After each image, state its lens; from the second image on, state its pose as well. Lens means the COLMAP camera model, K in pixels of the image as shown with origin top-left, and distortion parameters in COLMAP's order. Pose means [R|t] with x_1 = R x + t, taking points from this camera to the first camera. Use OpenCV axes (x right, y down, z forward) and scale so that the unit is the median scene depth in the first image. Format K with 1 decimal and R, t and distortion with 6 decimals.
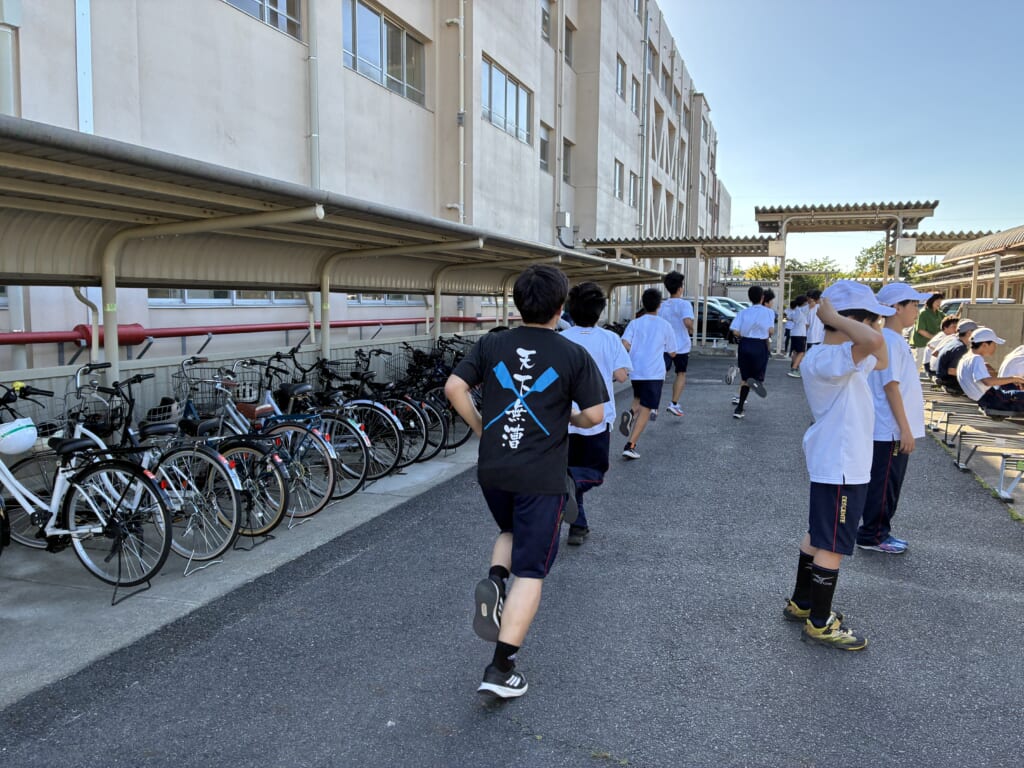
lens RADIAL K [[793.8, 0, 511.5], [0, 793.8, 384.5], [0, 0, 1]] dist [0.075924, -0.110481]
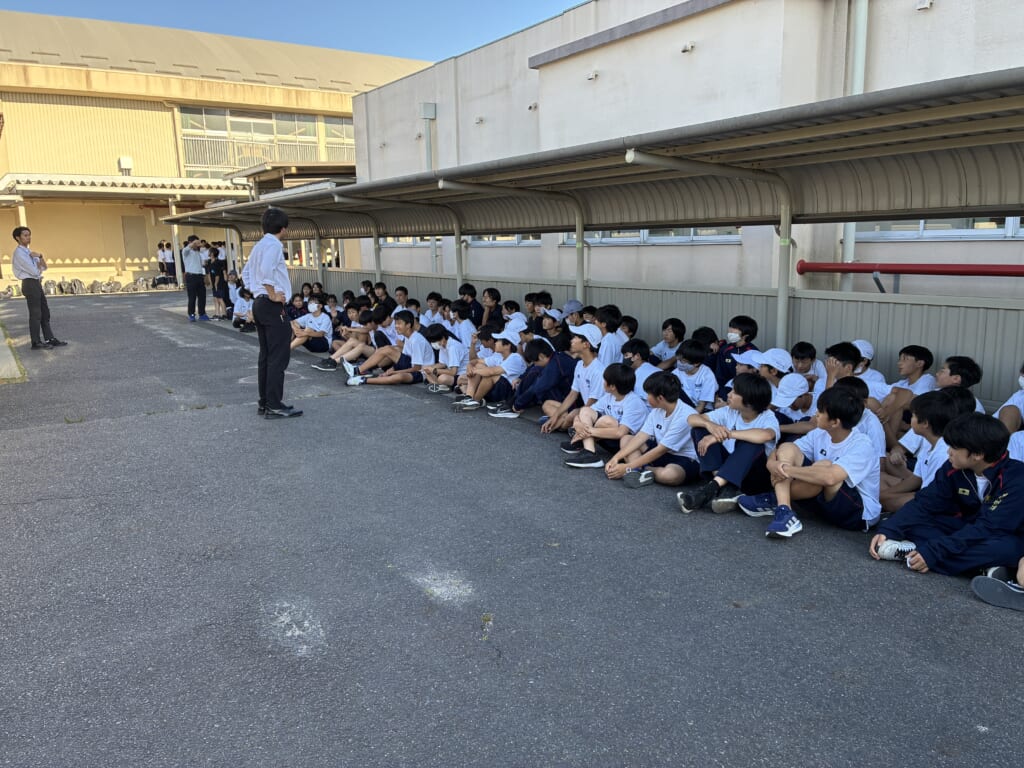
lens RADIAL K [[793.8, 0, 511.5], [0, 793.8, 384.5], [0, 0, 1]] dist [0.075924, -0.110481]
pose [[-0.613510, 0.148435, -0.775611, 0.339124], [-0.066491, 0.968978, 0.238036, -0.077934], [0.786883, 0.197608, -0.584608, 0.754208]]
